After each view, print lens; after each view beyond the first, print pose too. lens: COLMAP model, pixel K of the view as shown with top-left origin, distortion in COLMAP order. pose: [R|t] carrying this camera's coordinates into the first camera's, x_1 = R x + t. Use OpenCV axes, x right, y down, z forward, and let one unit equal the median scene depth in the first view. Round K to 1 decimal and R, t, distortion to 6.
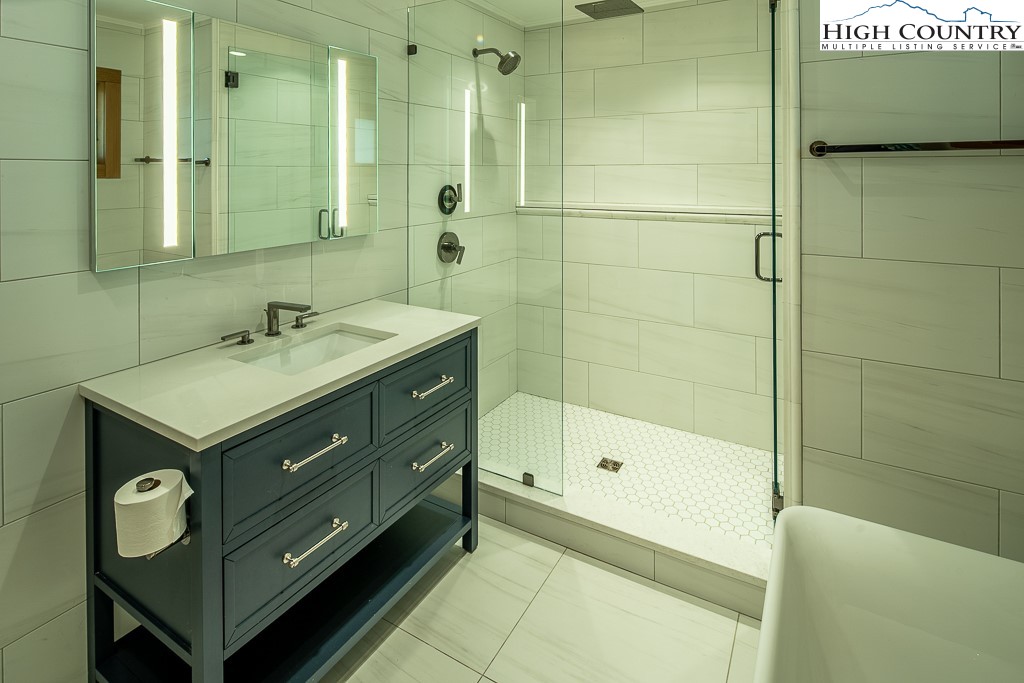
lens RADIAL K [[519.4, 0, 513.0], [0, 519.4, 243.0], [0, 0, 1]] dist [0.000070, -0.000966]
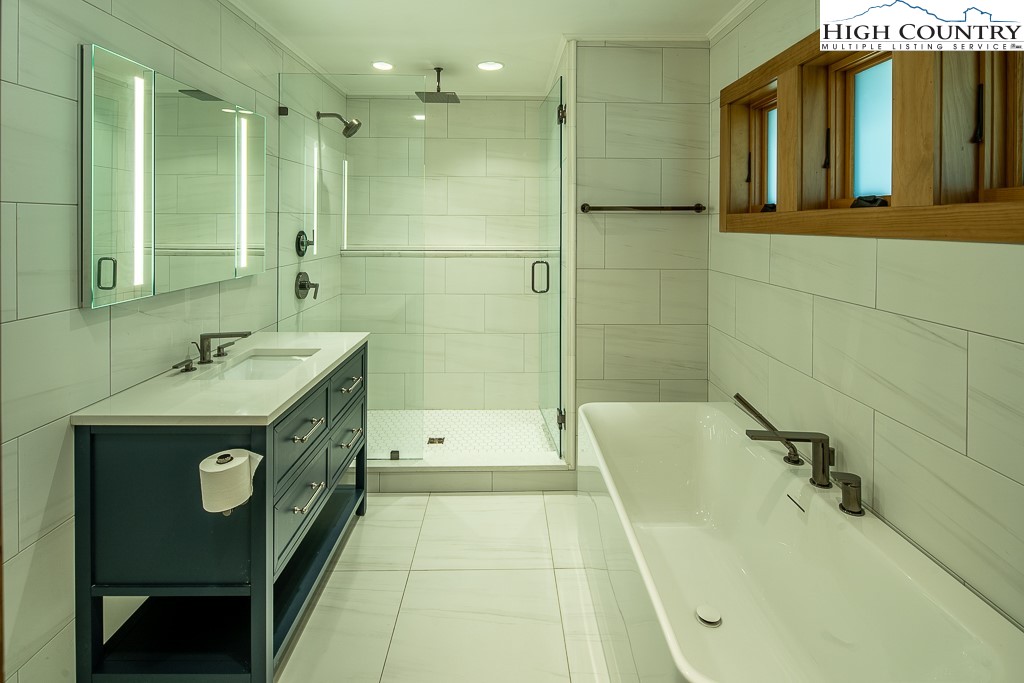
lens RADIAL K [[474.8, 0, 512.0], [0, 474.8, 341.5], [0, 0, 1]] dist [0.001255, 0.000033]
pose [[0.853266, -0.120480, 0.507368, -0.358765], [0.063454, 0.989703, 0.128303, 0.033454], [-0.517601, -0.077283, 0.852125, -0.210232]]
